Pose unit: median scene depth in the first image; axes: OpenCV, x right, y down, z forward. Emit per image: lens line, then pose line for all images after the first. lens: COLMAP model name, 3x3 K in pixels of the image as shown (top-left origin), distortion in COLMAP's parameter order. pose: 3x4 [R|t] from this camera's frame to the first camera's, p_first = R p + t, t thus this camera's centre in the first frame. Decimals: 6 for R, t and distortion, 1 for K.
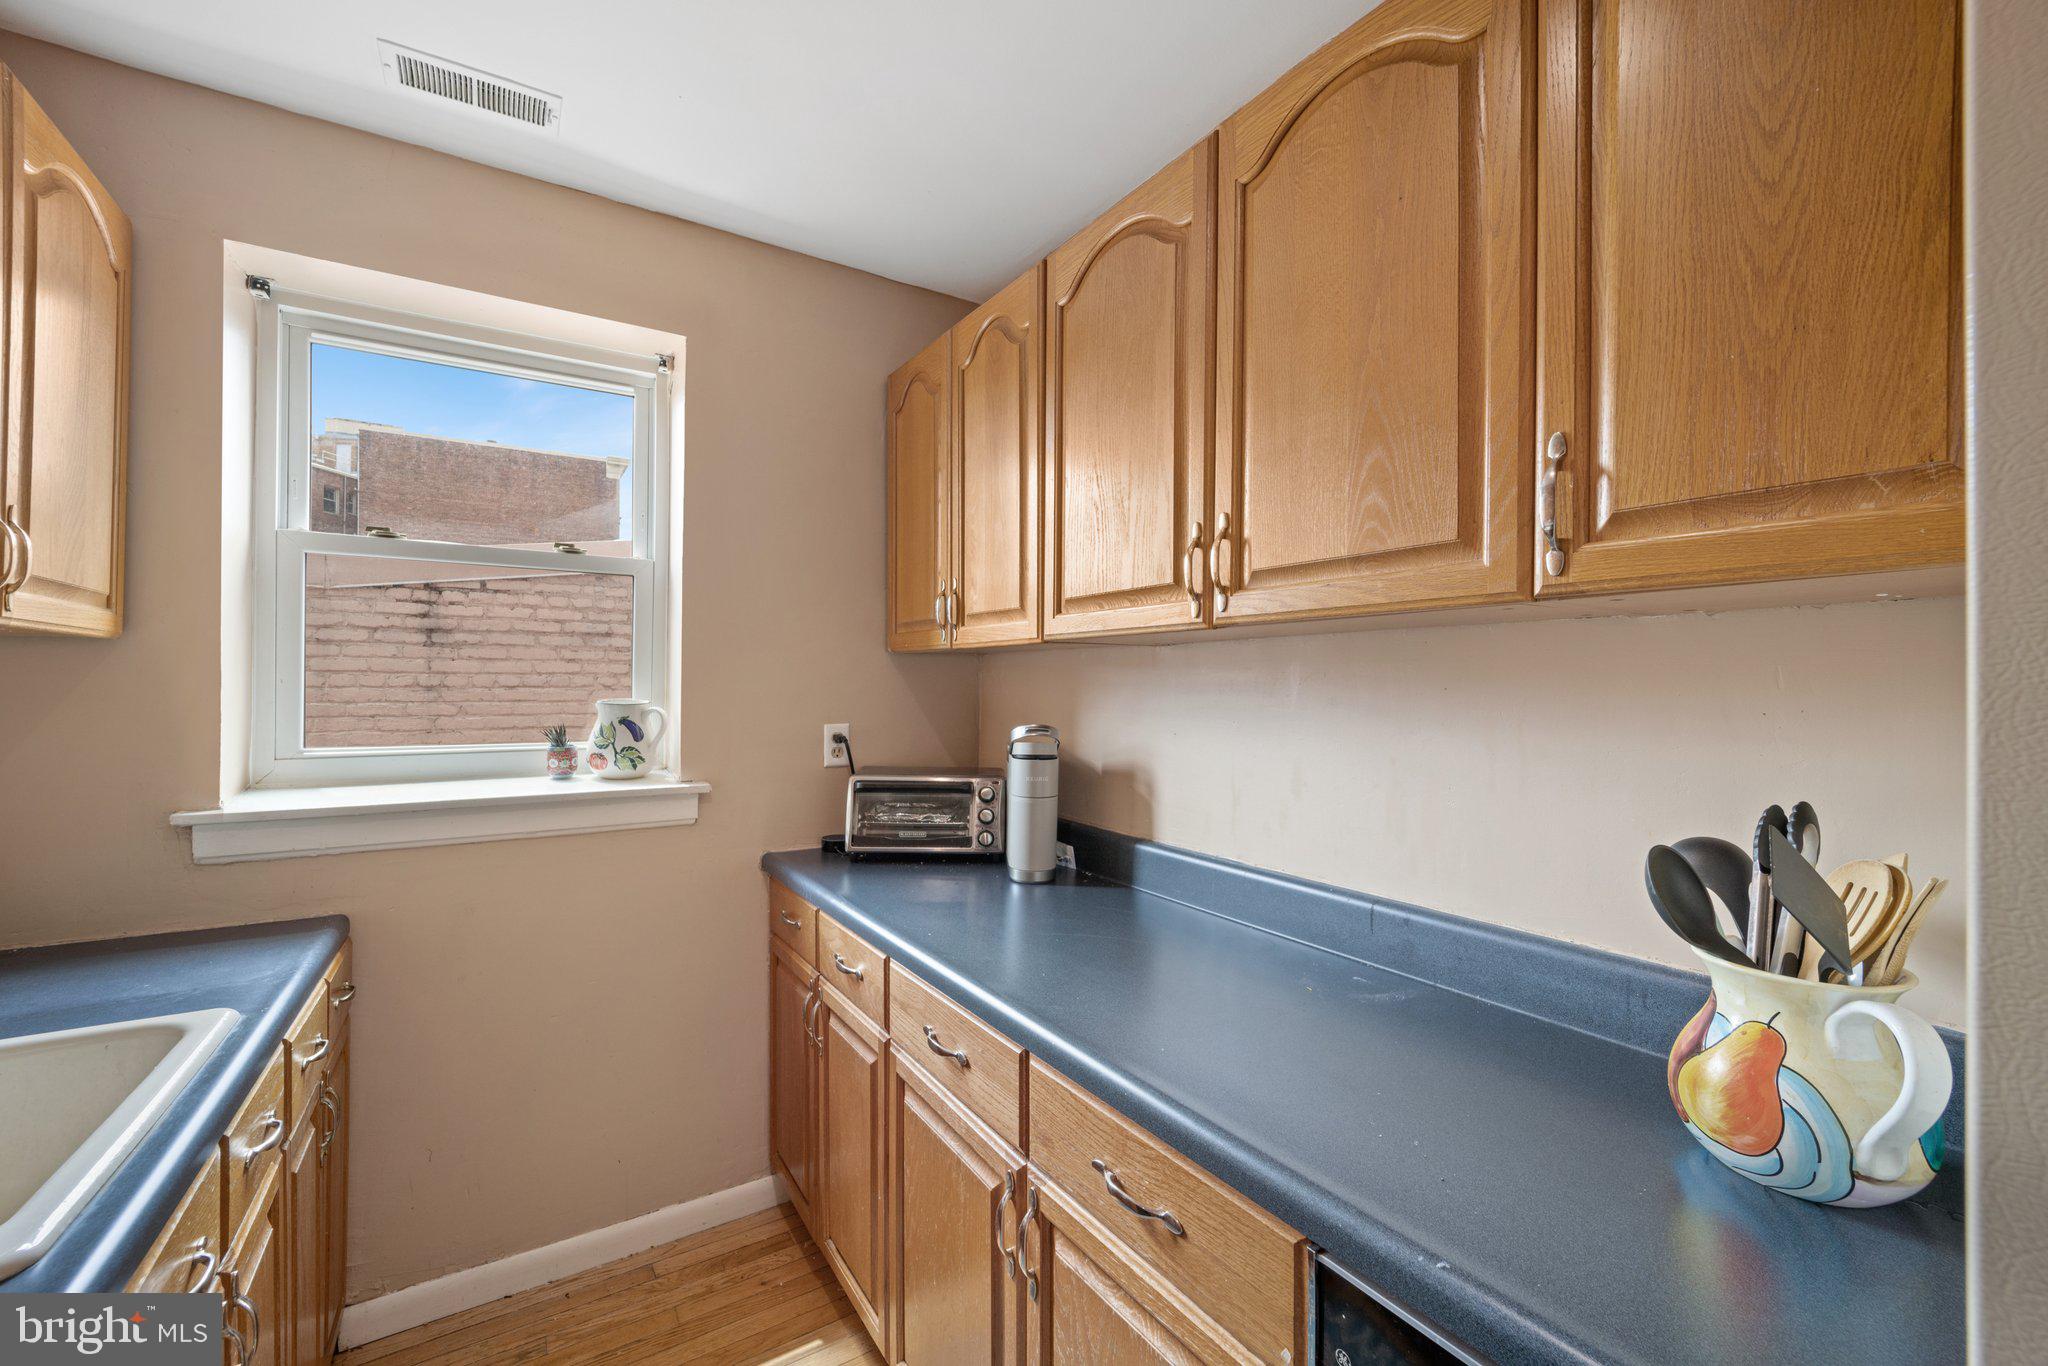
lens RADIAL K [[837.8, 0, 1038.8], [0, 837.8, 690.7], [0, 0, 1]] dist [-0.015284, -0.000181]
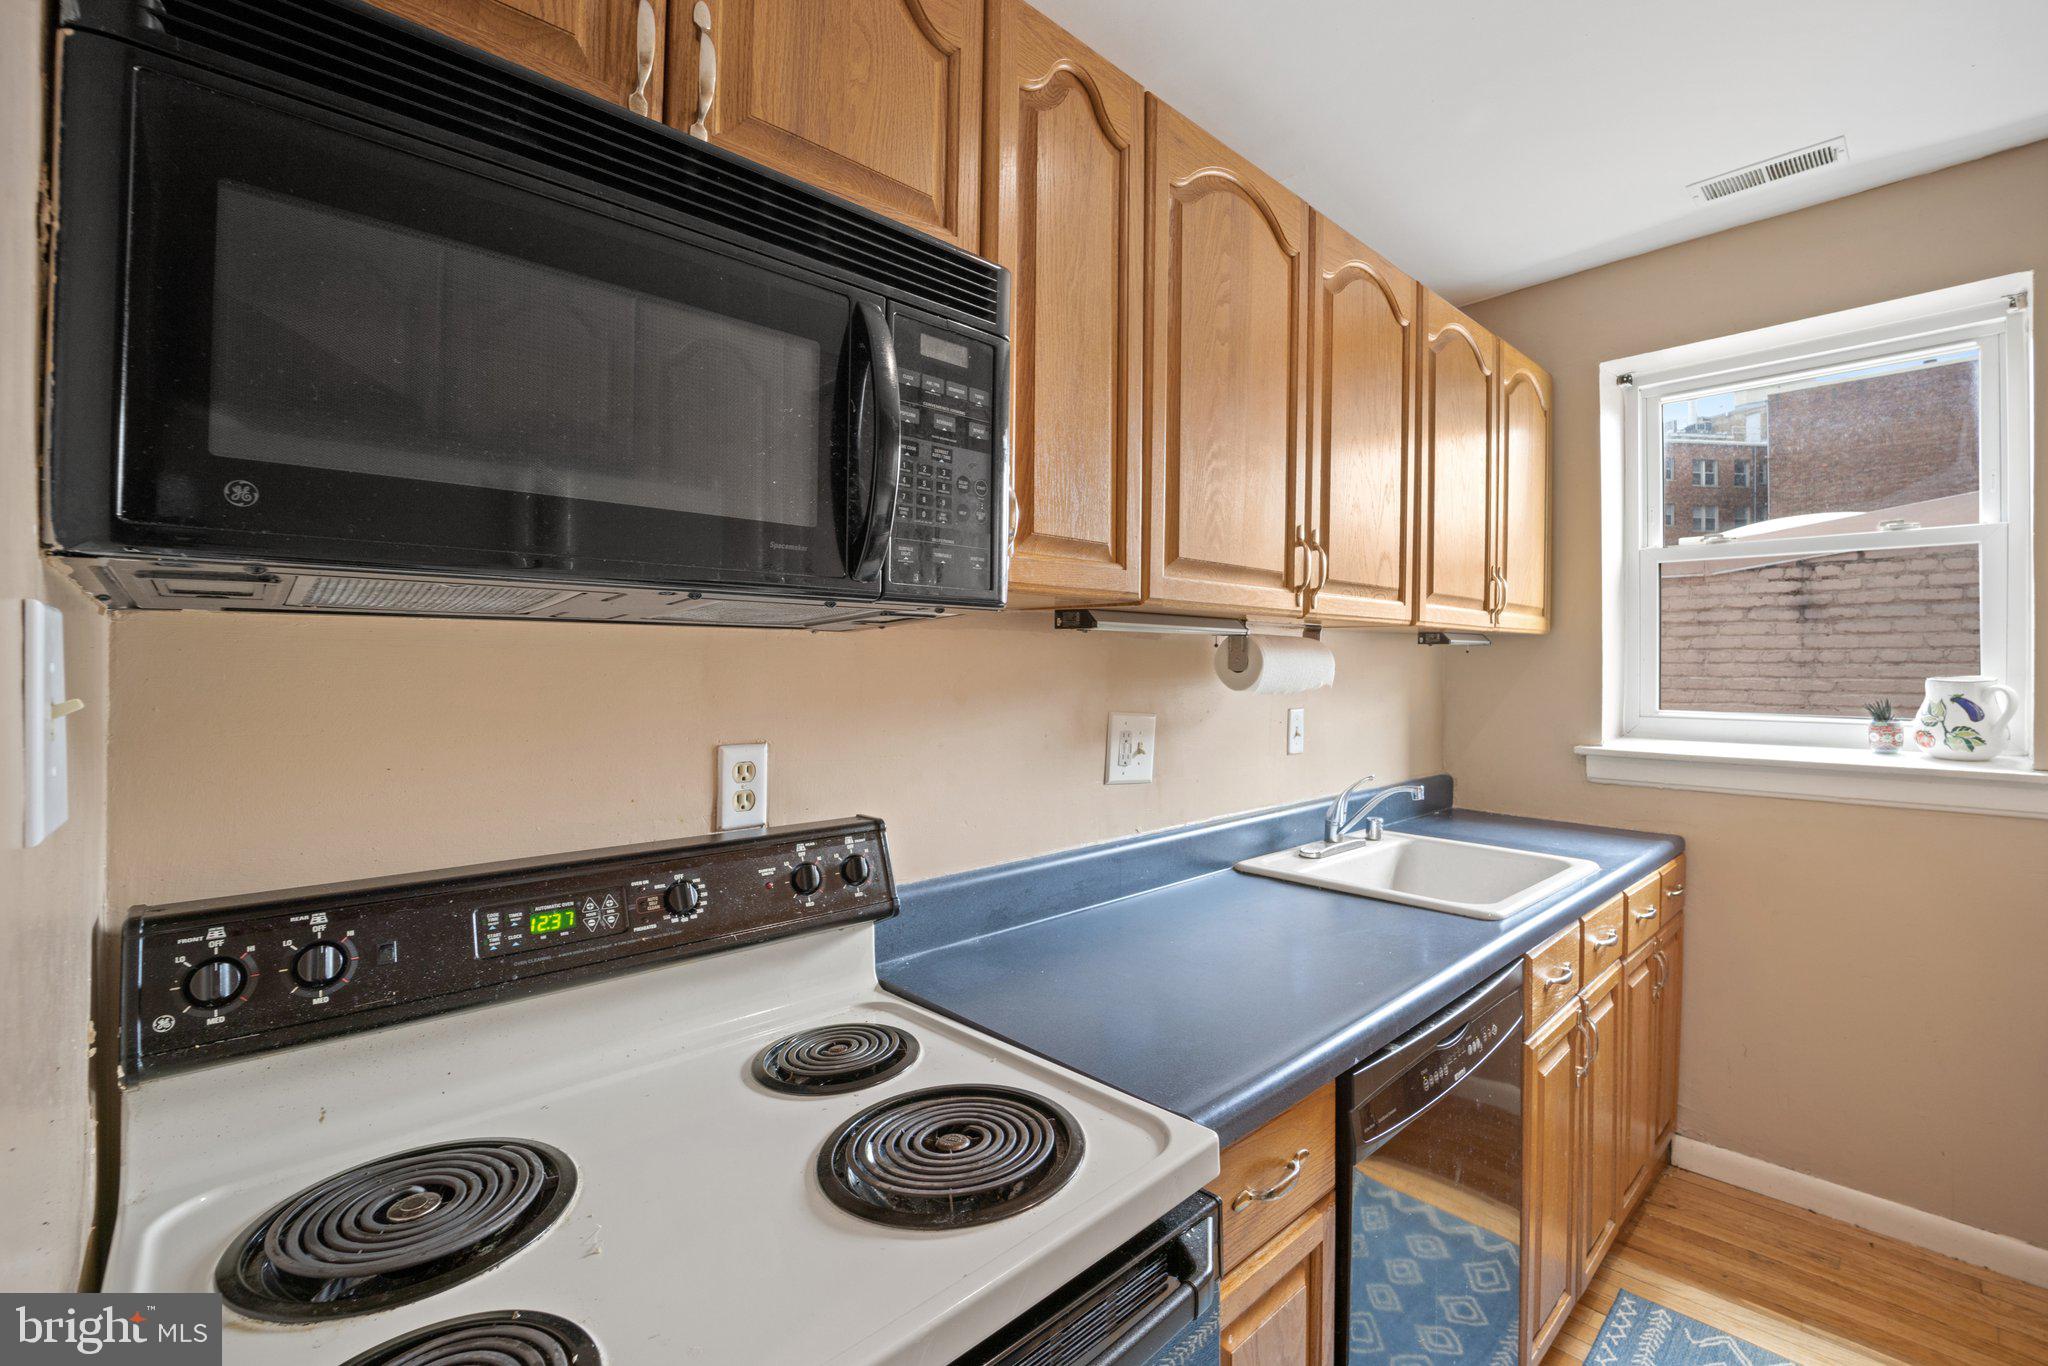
lens RADIAL K [[864.5, 0, 1041.5], [0, 864.5, 657.4], [0, 0, 1]] dist [-0.018566, -0.000698]
pose [[0.172406, -0.009172, -0.984983, 0.278470], [0.000375, 0.999957, -0.009246, -0.003327], [0.985026, 0.001224, 0.172402, -0.206369]]
